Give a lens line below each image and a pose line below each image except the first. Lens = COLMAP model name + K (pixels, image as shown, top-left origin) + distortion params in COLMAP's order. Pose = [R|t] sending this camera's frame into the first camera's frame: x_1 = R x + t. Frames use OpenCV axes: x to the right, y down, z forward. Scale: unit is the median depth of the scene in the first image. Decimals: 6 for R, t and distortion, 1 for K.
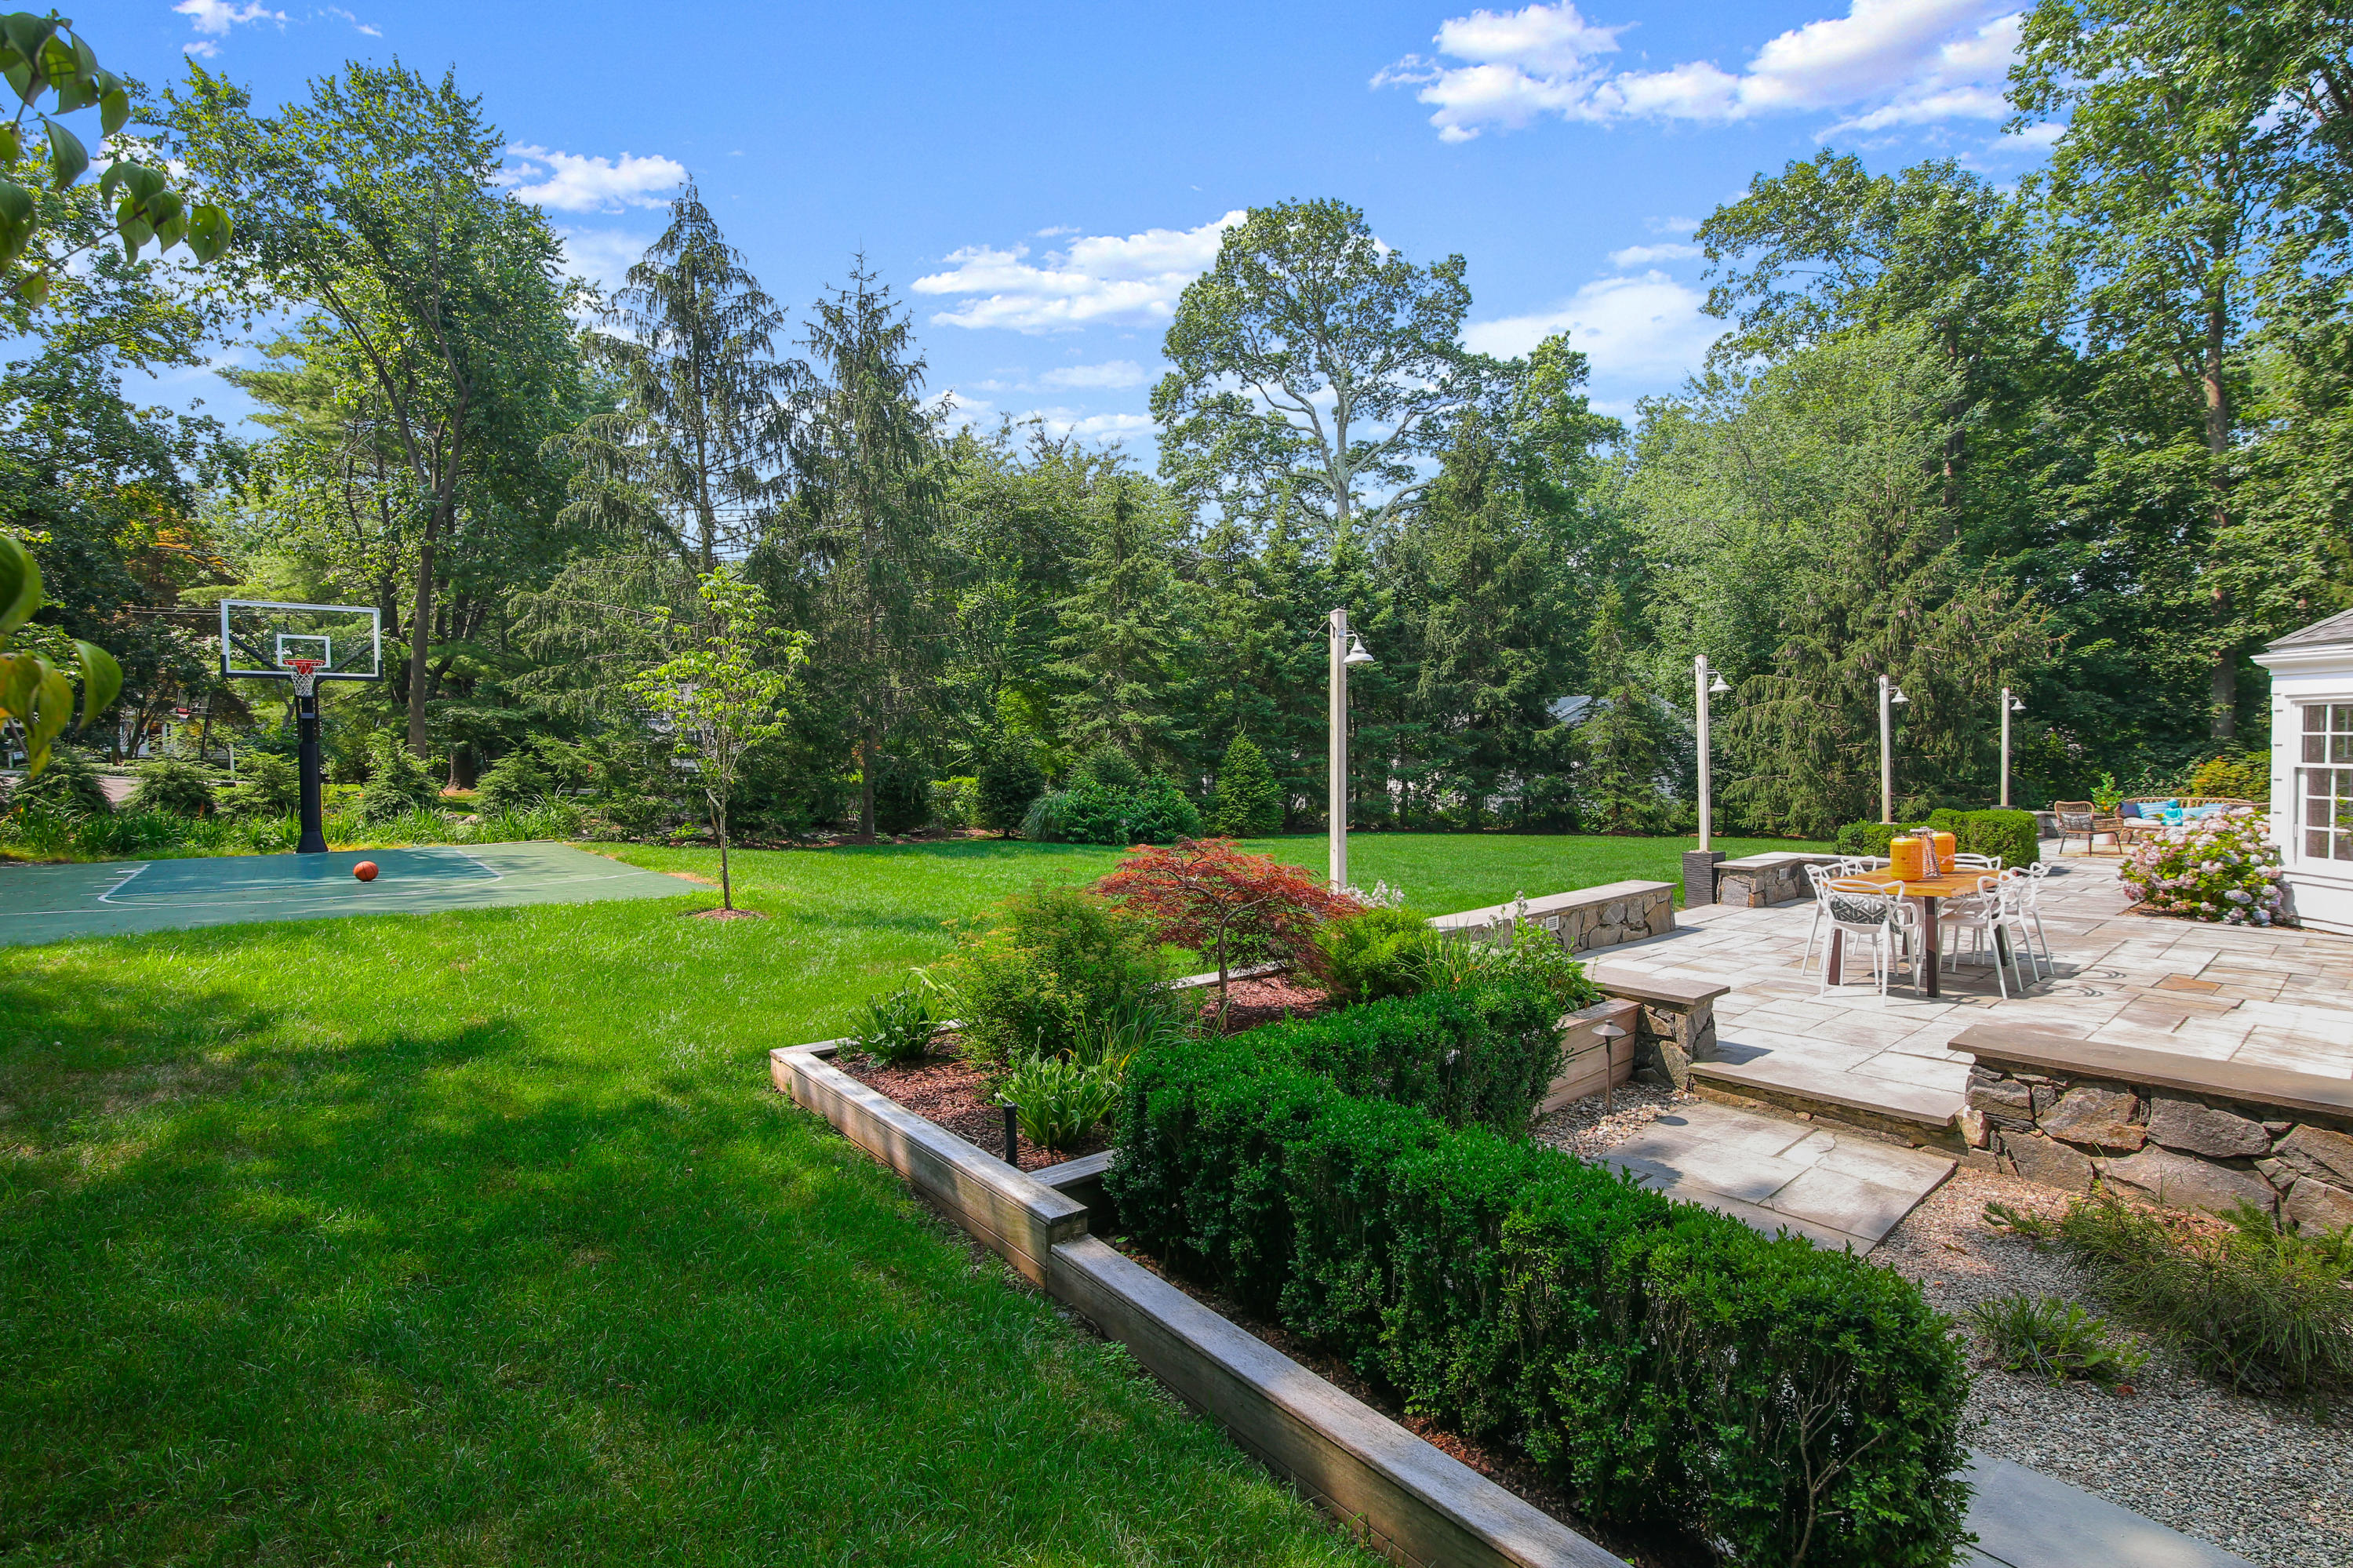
lens RADIAL K [[1081.3, 0, 1173.9], [0, 1081.3, 801.5], [0, 0, 1]] dist [-0.022415, 0.002056]
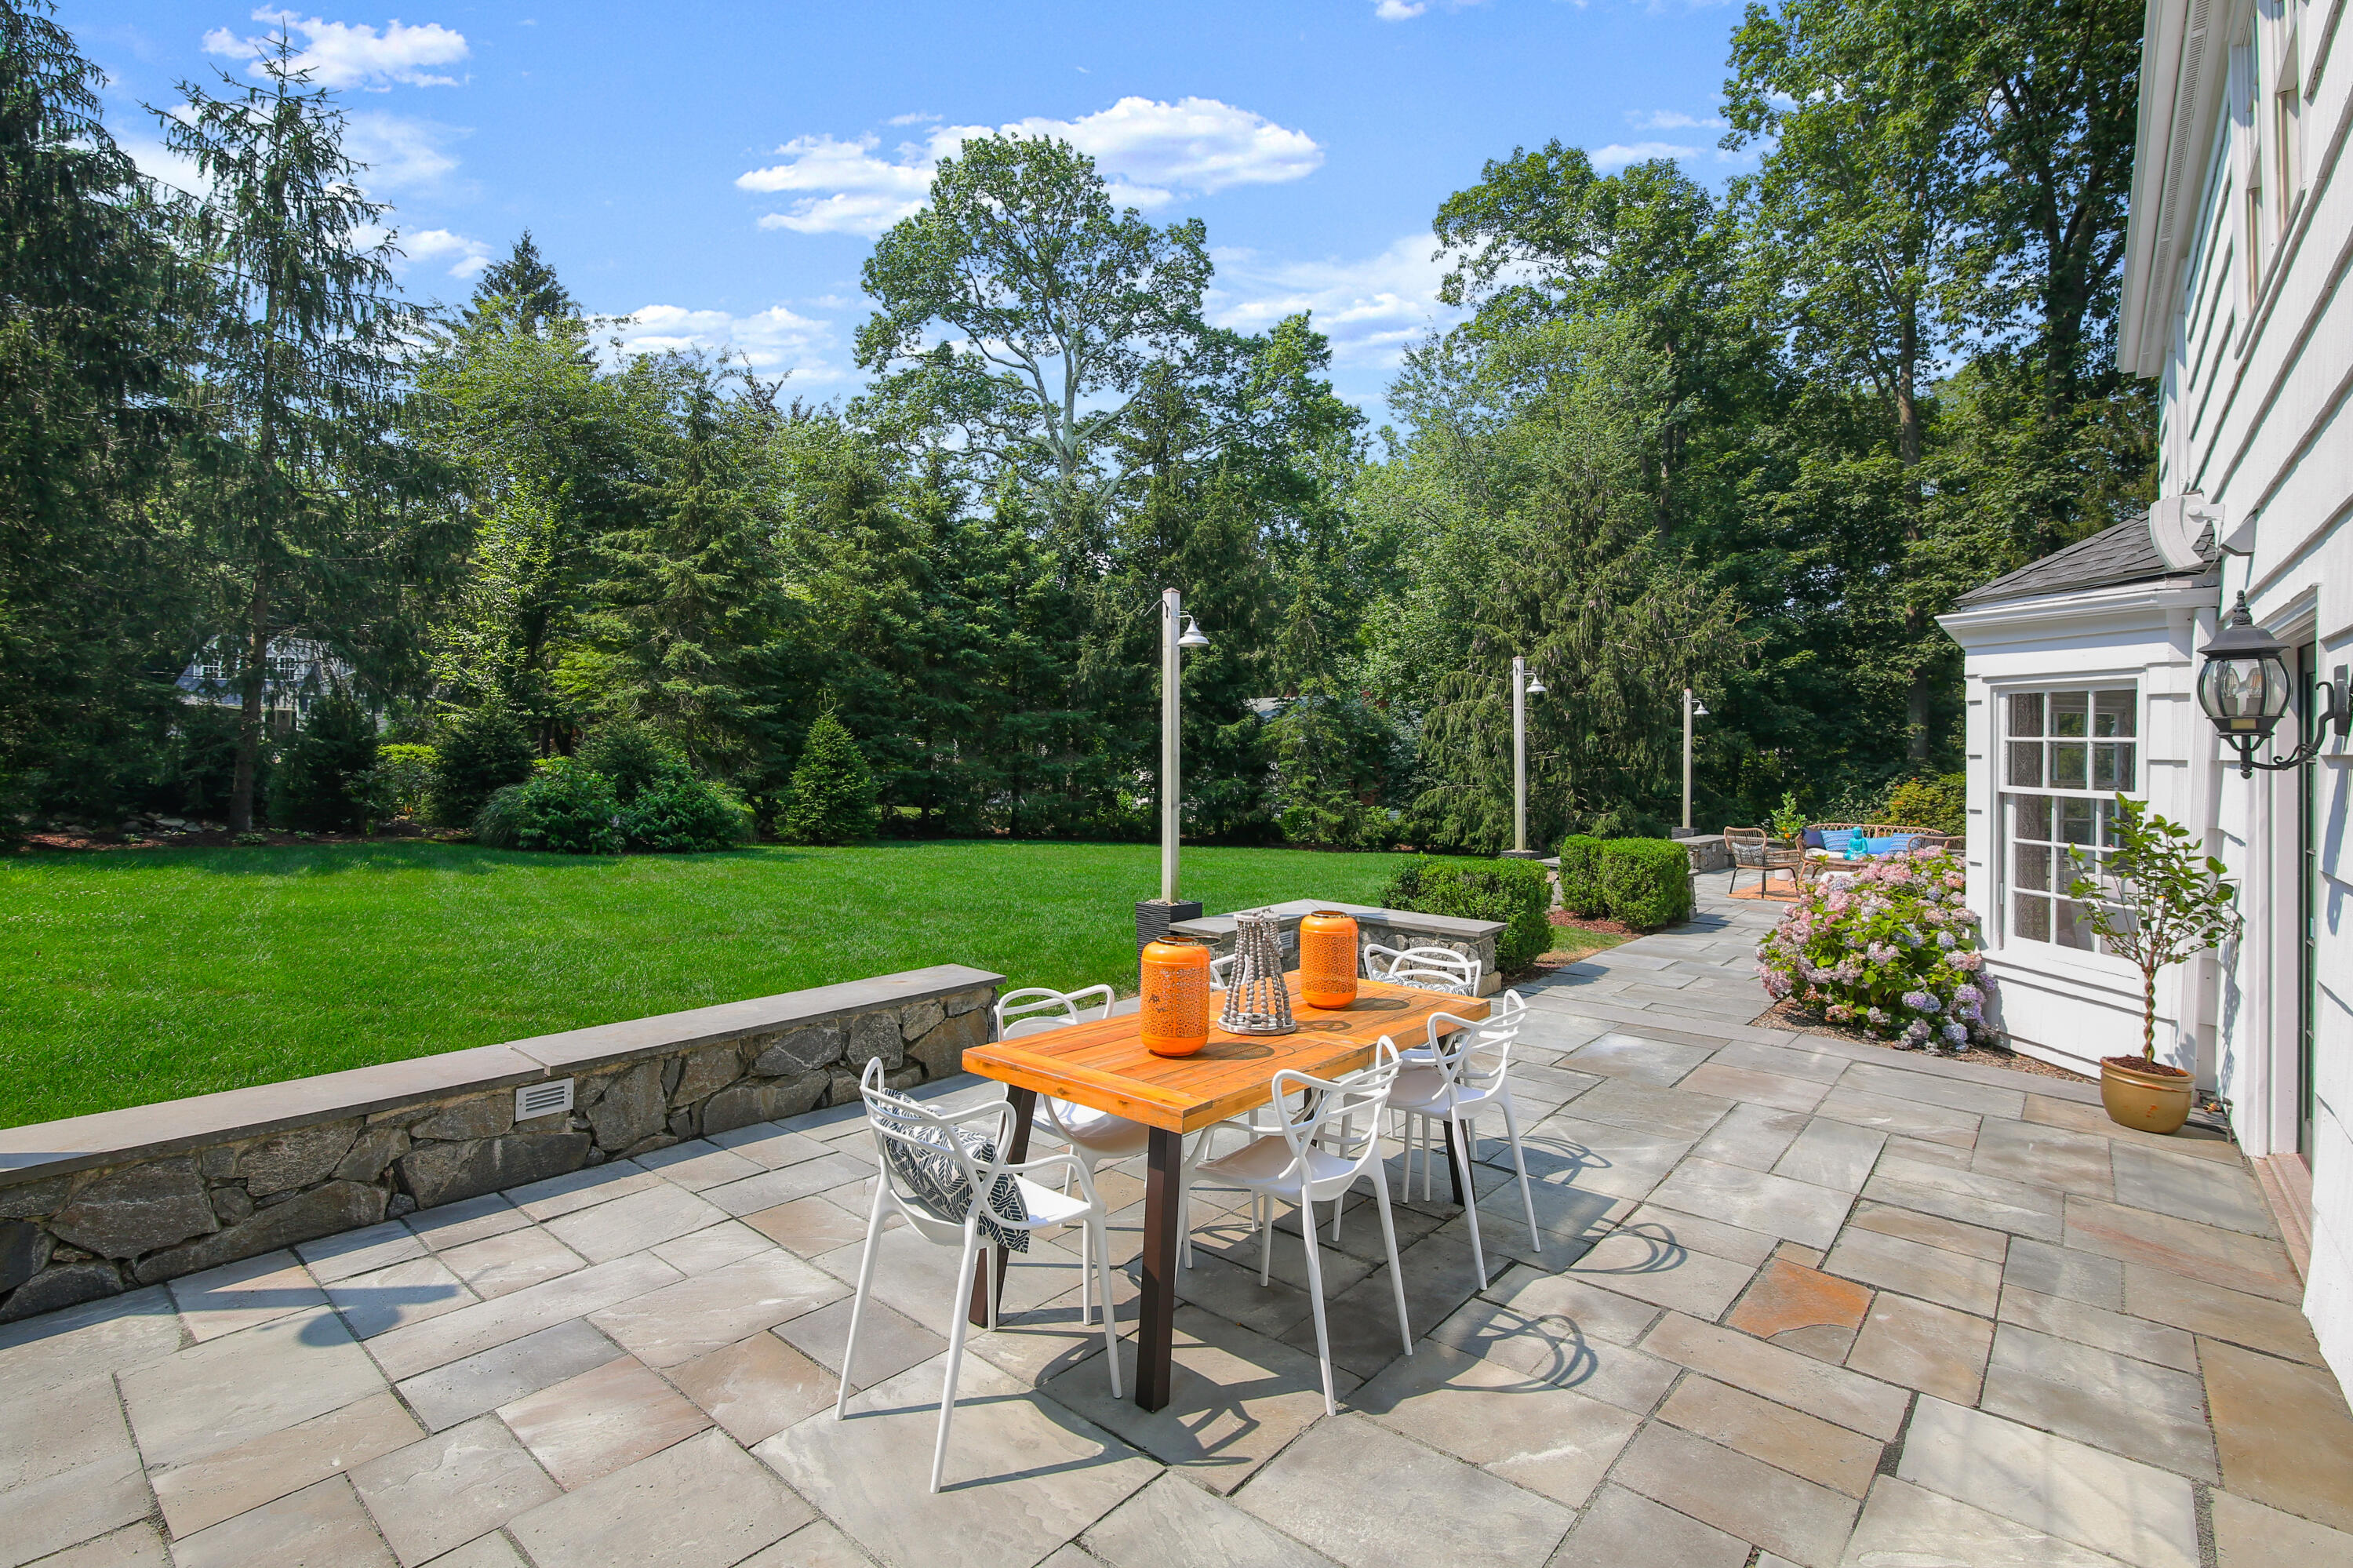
lens RADIAL K [[1081.3, 0, 1182.0], [0, 1081.3, 735.4], [0, 0, 1]] dist [-0.022415, 0.002056]
pose [[0.984430, 0.036598, 0.171922, 0.158483], [-0.026709, 0.997872, -0.059488, -0.005259], [-0.173733, 0.053970, 0.983313, 0.153724]]
